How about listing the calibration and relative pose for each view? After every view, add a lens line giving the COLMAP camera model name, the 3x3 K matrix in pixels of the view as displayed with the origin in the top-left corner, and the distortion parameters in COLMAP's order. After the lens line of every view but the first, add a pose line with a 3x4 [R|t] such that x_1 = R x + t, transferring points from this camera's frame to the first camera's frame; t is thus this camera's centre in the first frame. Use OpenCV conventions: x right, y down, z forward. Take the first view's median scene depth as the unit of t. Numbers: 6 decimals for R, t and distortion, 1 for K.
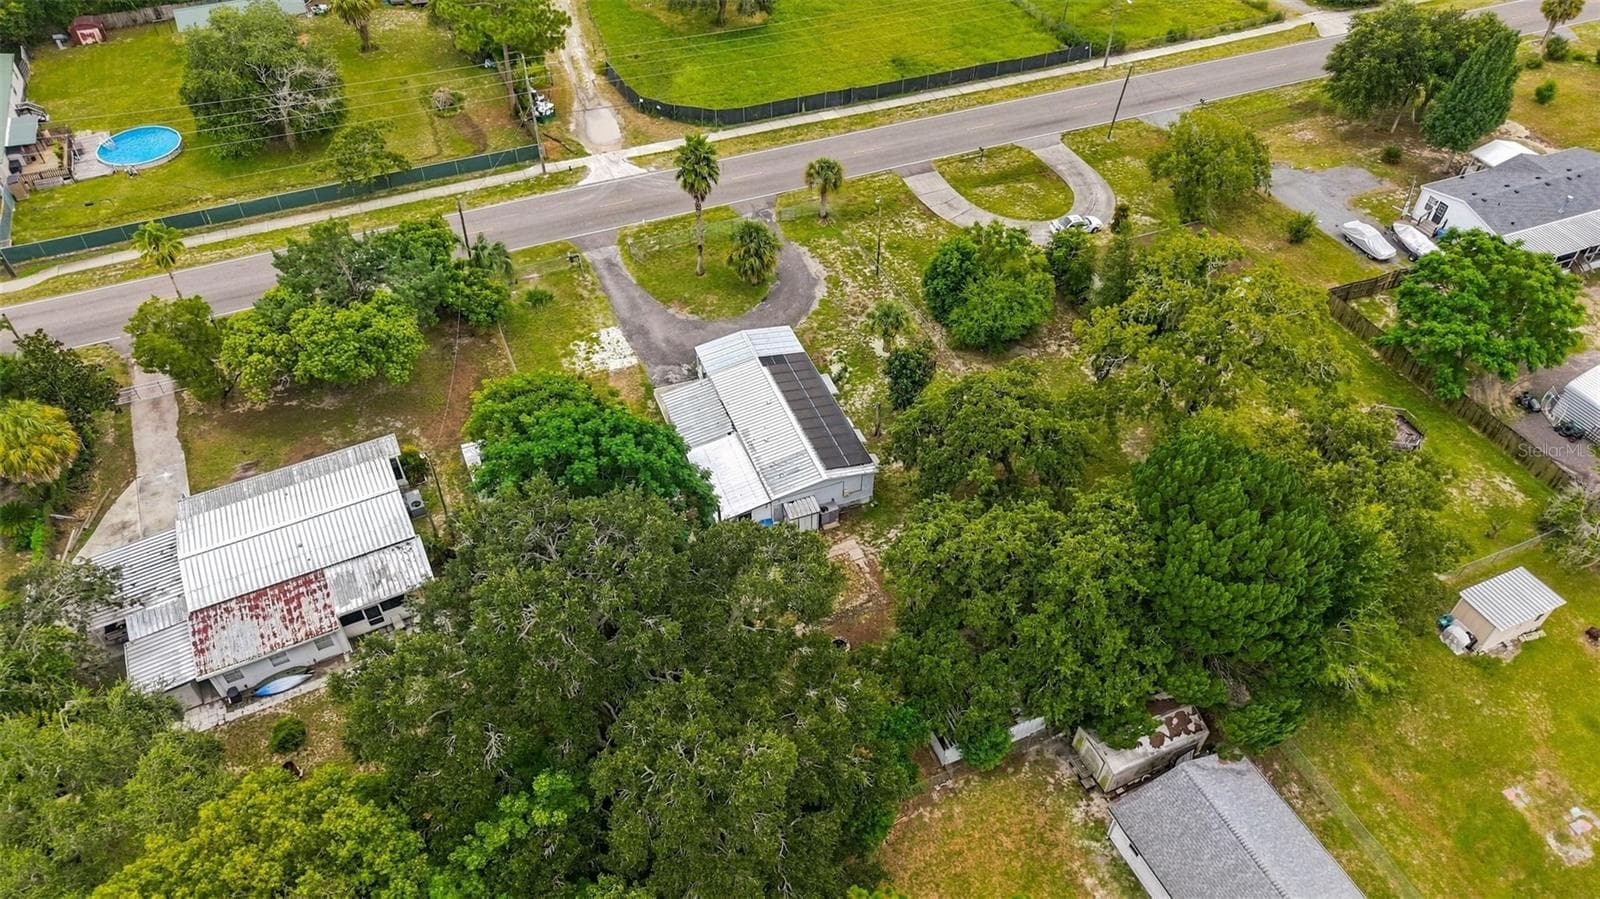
lens RADIAL K [[1068.7, 0, 800.0], [0, 1068.7, 449.5], [0, 0, 1]] dist [0.001555, -0.001159]
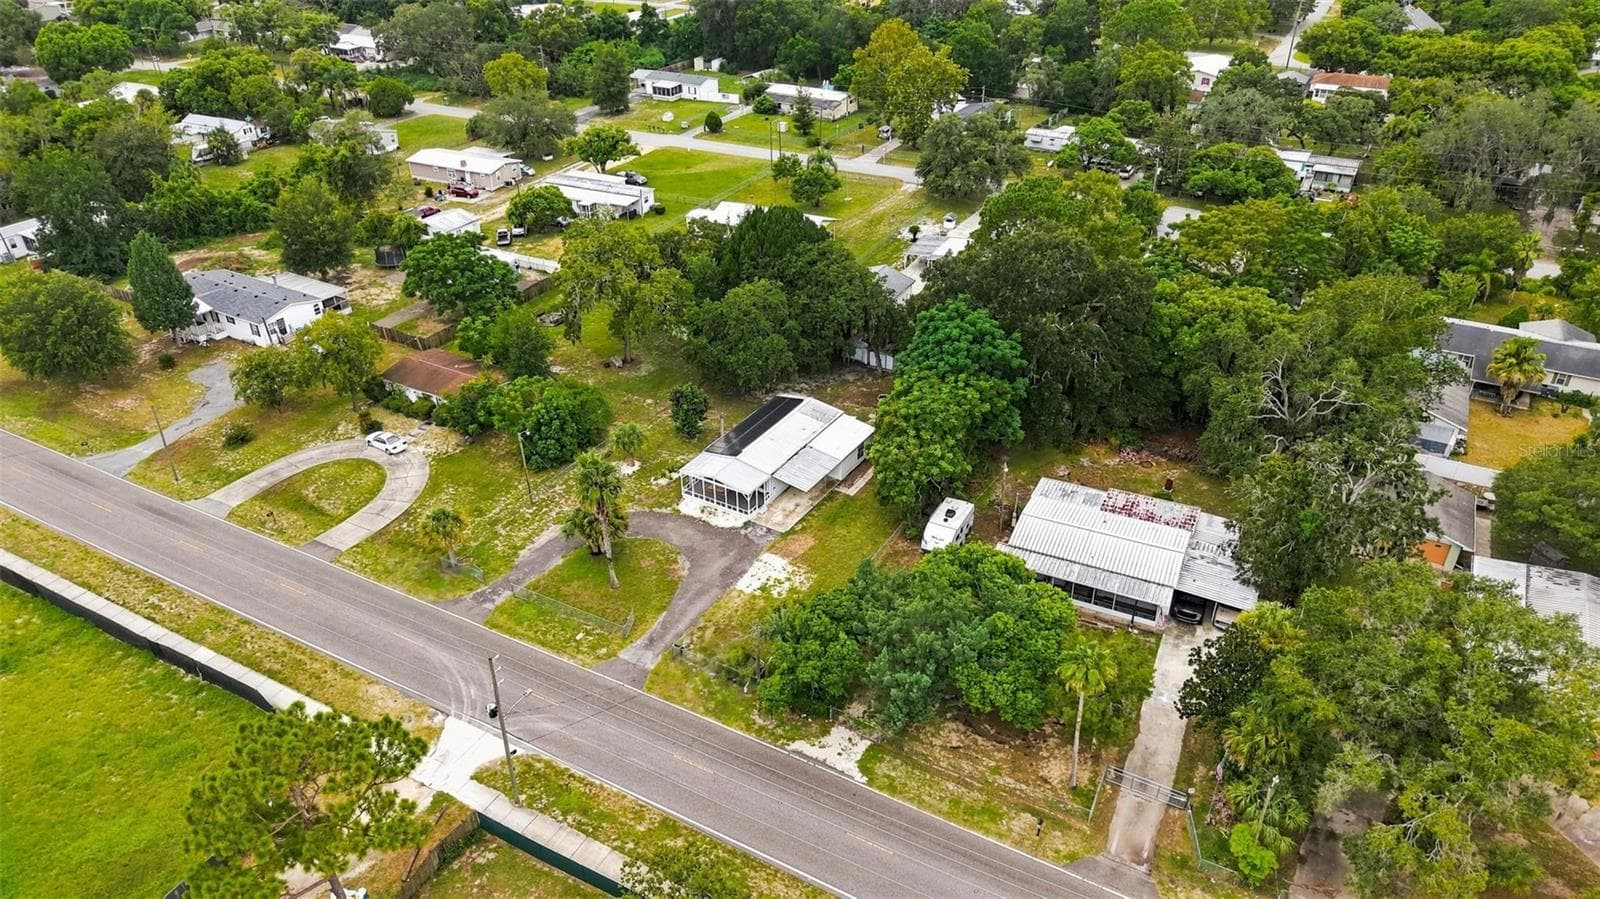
lens RADIAL K [[1068.7, 0, 800.0], [0, 1068.7, 449.5], [0, 0, 1]] dist [0.001555, -0.001159]
pose [[-0.604511, -0.417218, 0.678598, -0.832071], [0.558807, 0.385007, 0.734510, -0.865113], [-0.567716, 0.823225, 0.000403, 0.852470]]
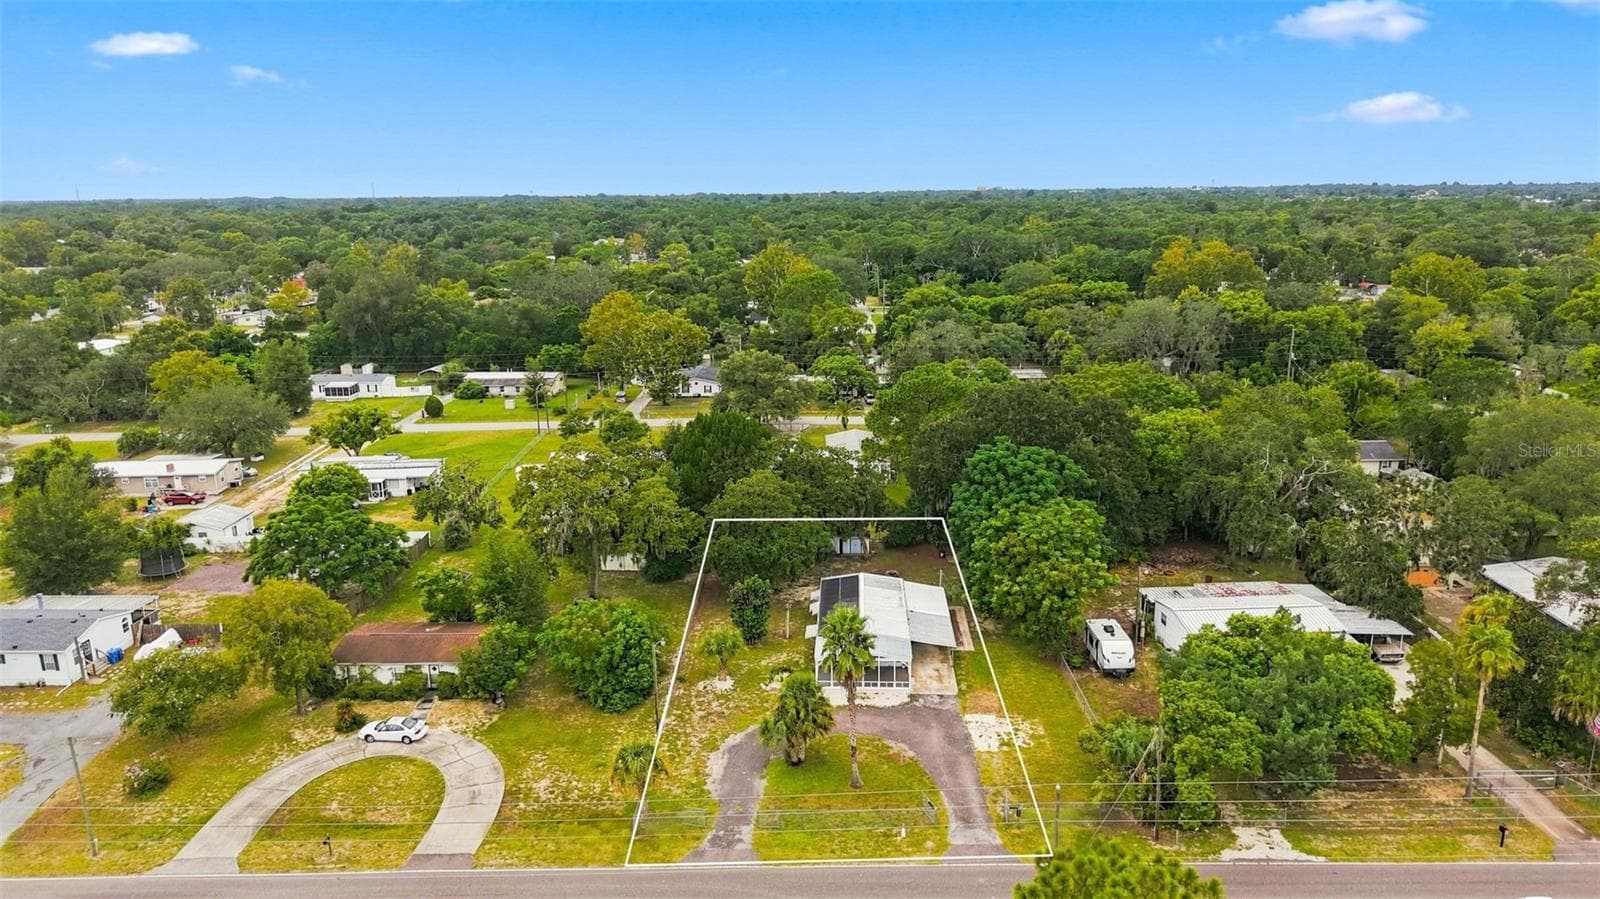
lens RADIAL K [[1068.7, 0, 800.0], [0, 1068.7, 449.5], [0, 0, 1]] dist [0.001555, -0.001159]
pose [[-0.910765, -0.094855, 0.401882, -0.364280], [0.293547, 0.535756, 0.791704, -0.973525], [-0.290408, 0.839028, -0.460103, 1.229890]]
